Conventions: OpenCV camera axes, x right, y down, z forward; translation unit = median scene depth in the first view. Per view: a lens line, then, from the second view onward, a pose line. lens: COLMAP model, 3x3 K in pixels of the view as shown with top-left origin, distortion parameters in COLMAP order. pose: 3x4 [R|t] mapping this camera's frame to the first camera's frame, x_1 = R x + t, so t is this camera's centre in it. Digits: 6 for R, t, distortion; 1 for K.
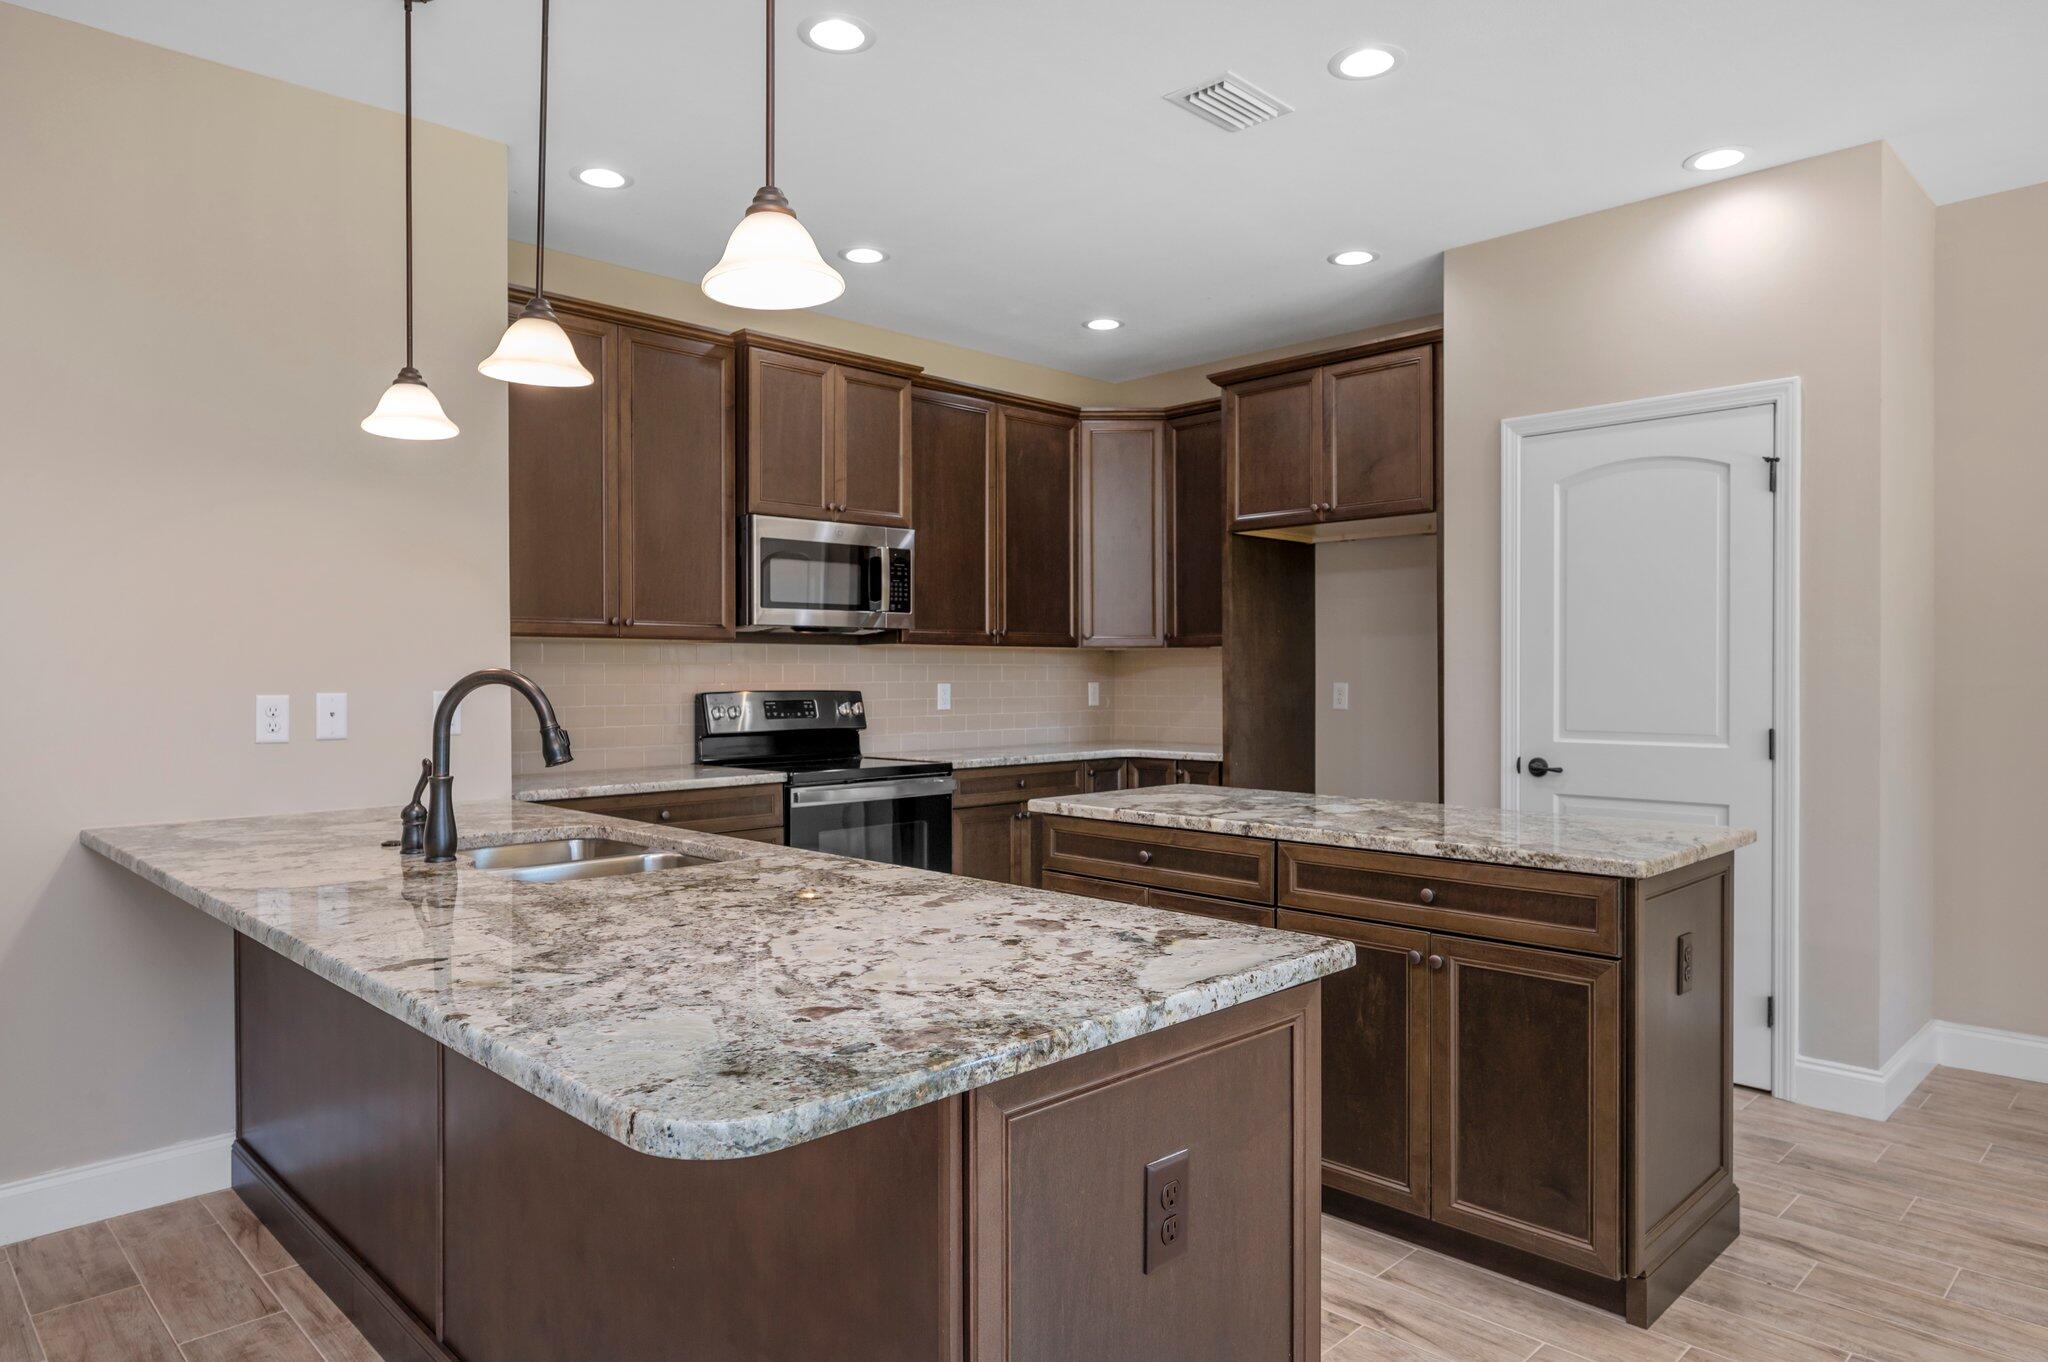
lens RADIAL K [[1258.8, 0, 1024.0], [0, 1258.8, 681.0], [0, 0, 1]] dist [-0.000172, 0.002146]
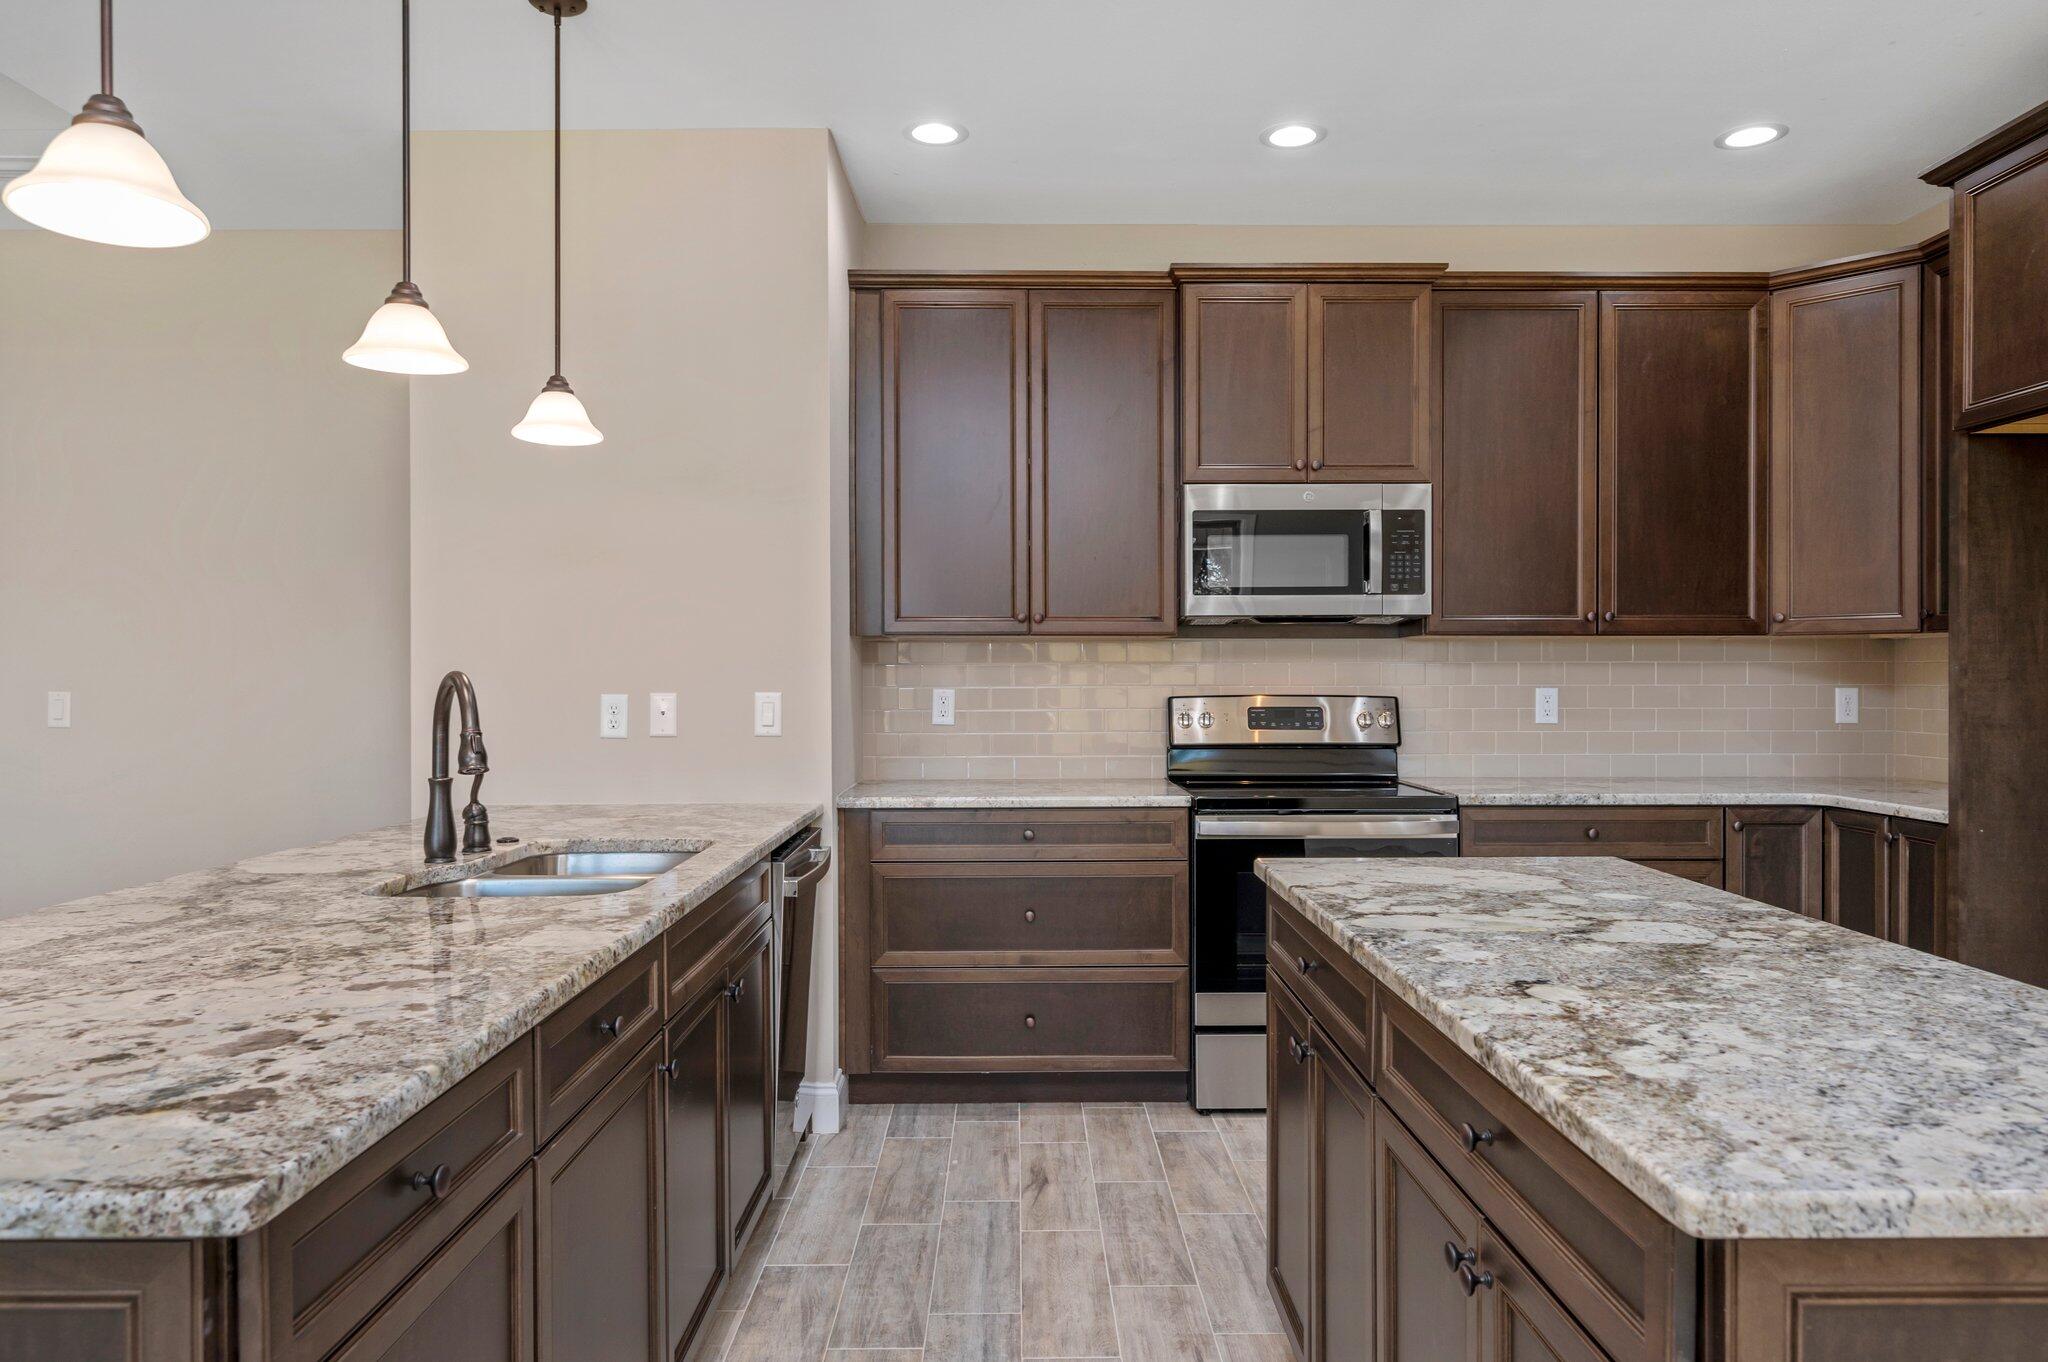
lens RADIAL K [[1311.9, 0, 1024.0], [0, 1311.9, 681.0], [0, 0, 1]] dist [0.002864, -0.001014]
pose [[0.717664, 0.004302, -0.696376, 0.385674], [-0.003981, 0.999990, 0.002075, -0.003709], [0.696378, 0.001283, 0.717674, 0.365388]]
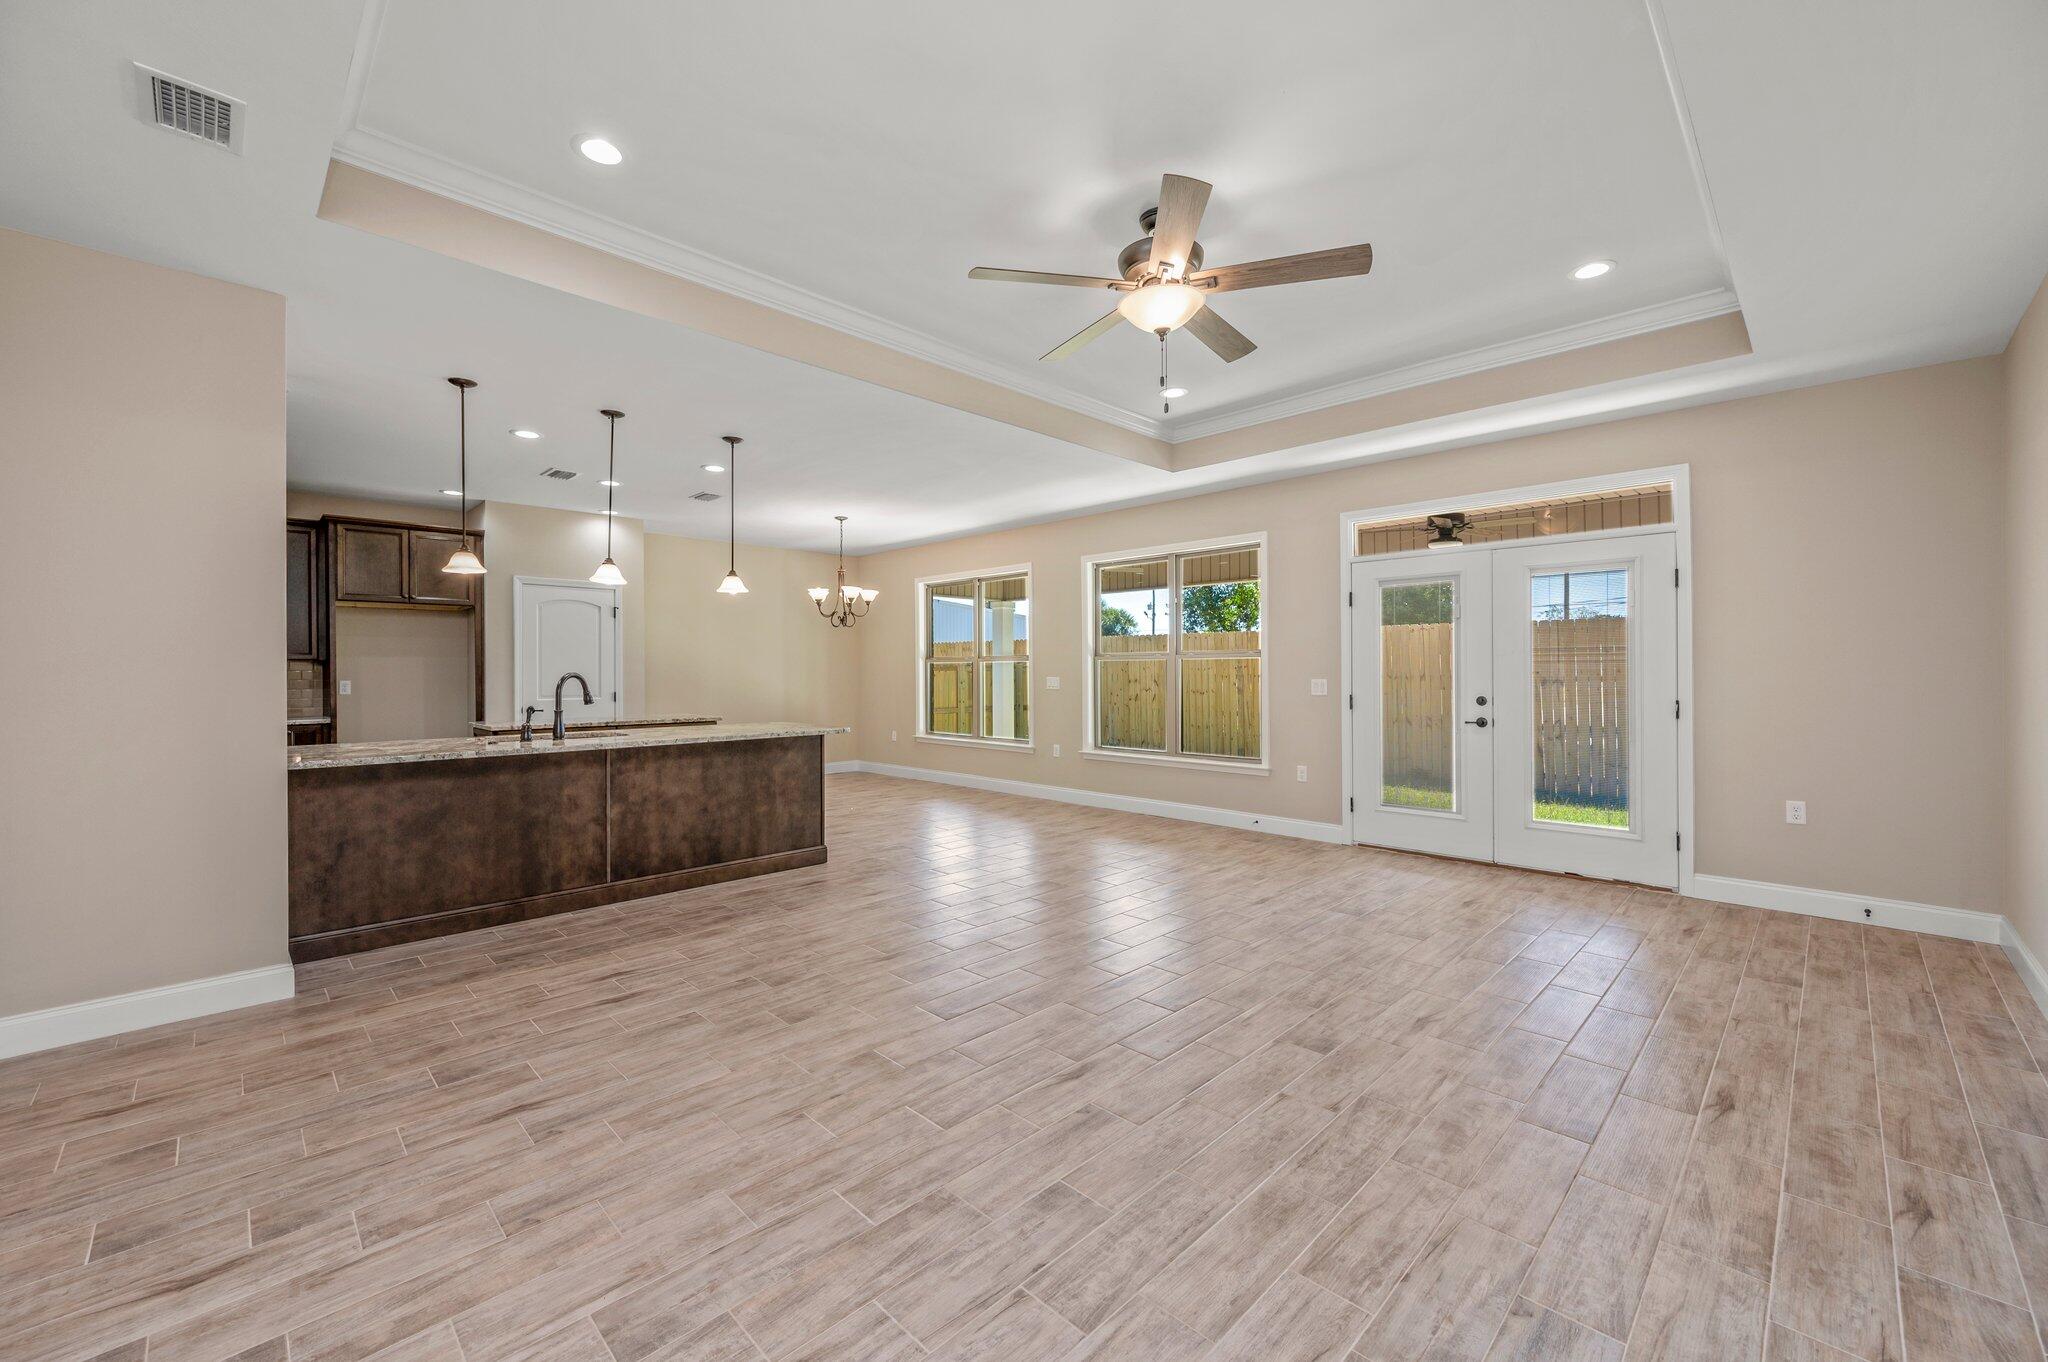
lens RADIAL K [[813.0, 0, 1022.0], [0, 813.0, 677.8], [0, 0, 1]] dist [-0.000134, 0.000209]
pose [[0.000523, -0.004345, 0.999990, -1.469253], [0.010760, 0.999933, 0.004339, 0.004199], [-0.999942, 0.010758, 0.000570, -0.034915]]
